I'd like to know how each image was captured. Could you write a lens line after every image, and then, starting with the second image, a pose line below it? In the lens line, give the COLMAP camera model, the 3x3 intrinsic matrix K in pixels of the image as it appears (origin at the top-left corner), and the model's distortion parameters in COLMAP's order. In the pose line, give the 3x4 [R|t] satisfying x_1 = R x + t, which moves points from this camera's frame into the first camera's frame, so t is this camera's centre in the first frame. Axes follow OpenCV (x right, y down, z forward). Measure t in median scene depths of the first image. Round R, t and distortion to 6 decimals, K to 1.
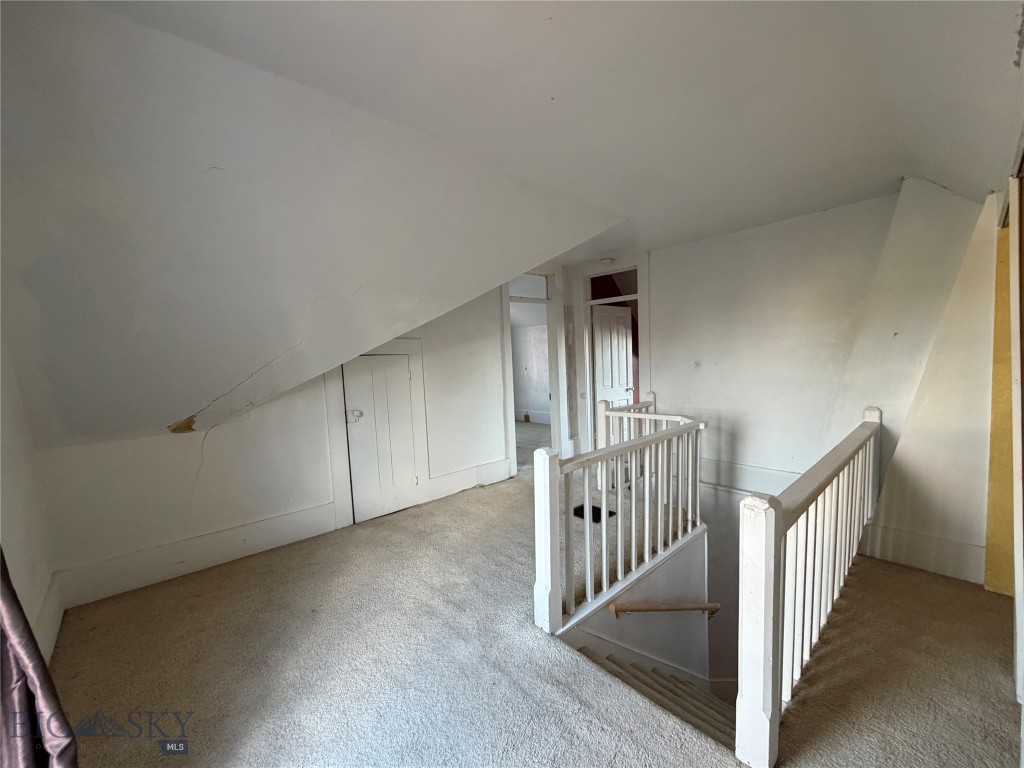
lens RADIAL K [[410.0, 0, 509.6], [0, 410.0, 387.6], [0, 0, 1]] dist [0.000905, 0.000539]
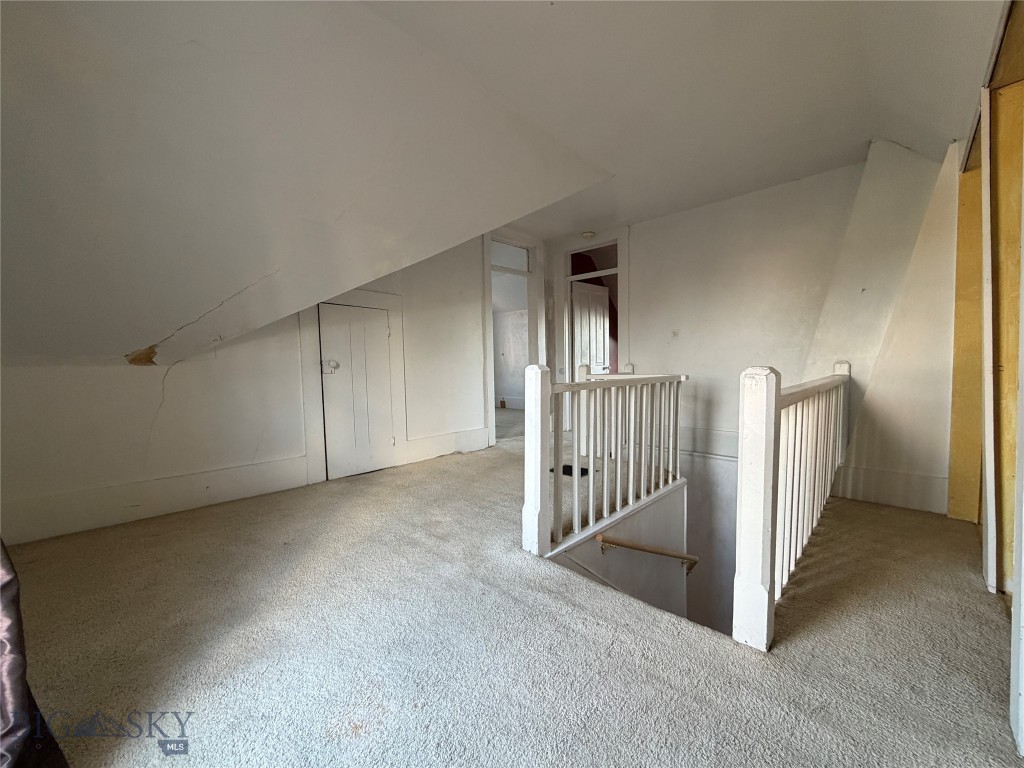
lens RADIAL K [[410.0, 0, 509.6], [0, 410.0, 387.6], [0, 0, 1]] dist [0.000905, 0.000539]
pose [[0.997461, 0.018012, 0.068901, -0.033177], [-0.016645, 0.999654, -0.020365, 0.167335], [-0.069244, 0.019166, 0.997416, 0.020867]]
